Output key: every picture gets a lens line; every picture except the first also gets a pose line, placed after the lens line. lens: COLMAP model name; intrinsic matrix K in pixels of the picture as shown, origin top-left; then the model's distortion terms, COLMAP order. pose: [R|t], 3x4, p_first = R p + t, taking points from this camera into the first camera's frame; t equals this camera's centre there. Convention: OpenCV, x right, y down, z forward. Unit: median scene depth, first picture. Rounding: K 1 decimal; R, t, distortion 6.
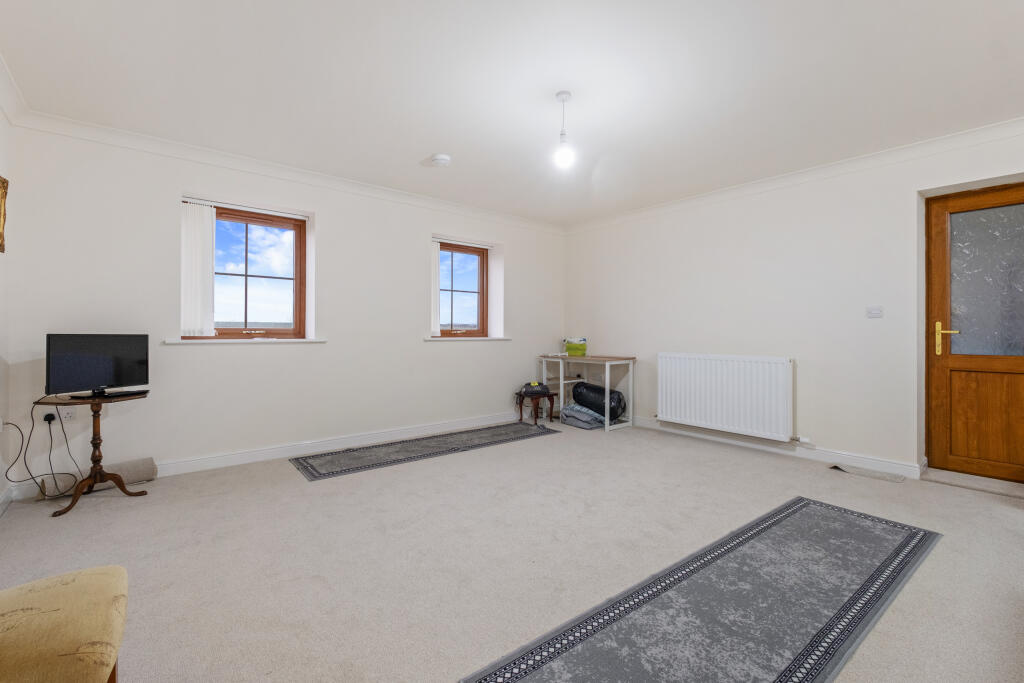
lens RADIAL K [[448.1, 0, 506.6], [0, 448.1, 338.7], [0, 0, 1]] dist [0.002493, -0.000890]
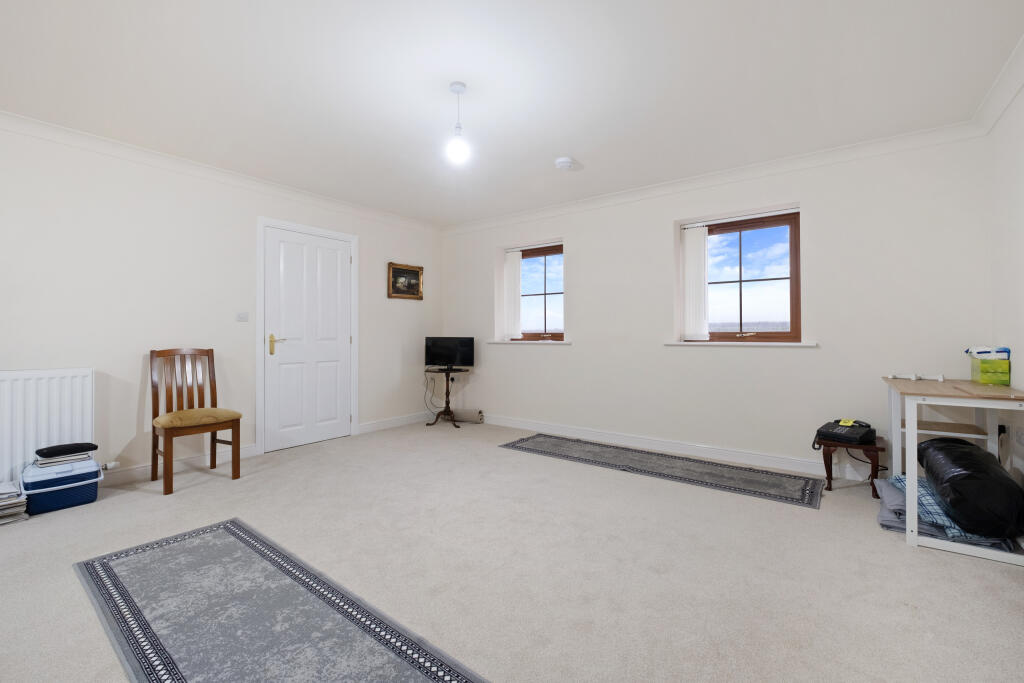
lens RADIAL K [[448.1, 0, 516.5], [0, 448.1, 335.8], [0, 0, 1]] dist [0.002493, -0.000890]
pose [[0.236114, -0.002081, -0.971723, 0.958086], [-0.010998, 0.999928, -0.004814, -0.008915], [0.971663, 0.011824, 0.236074, 0.795284]]
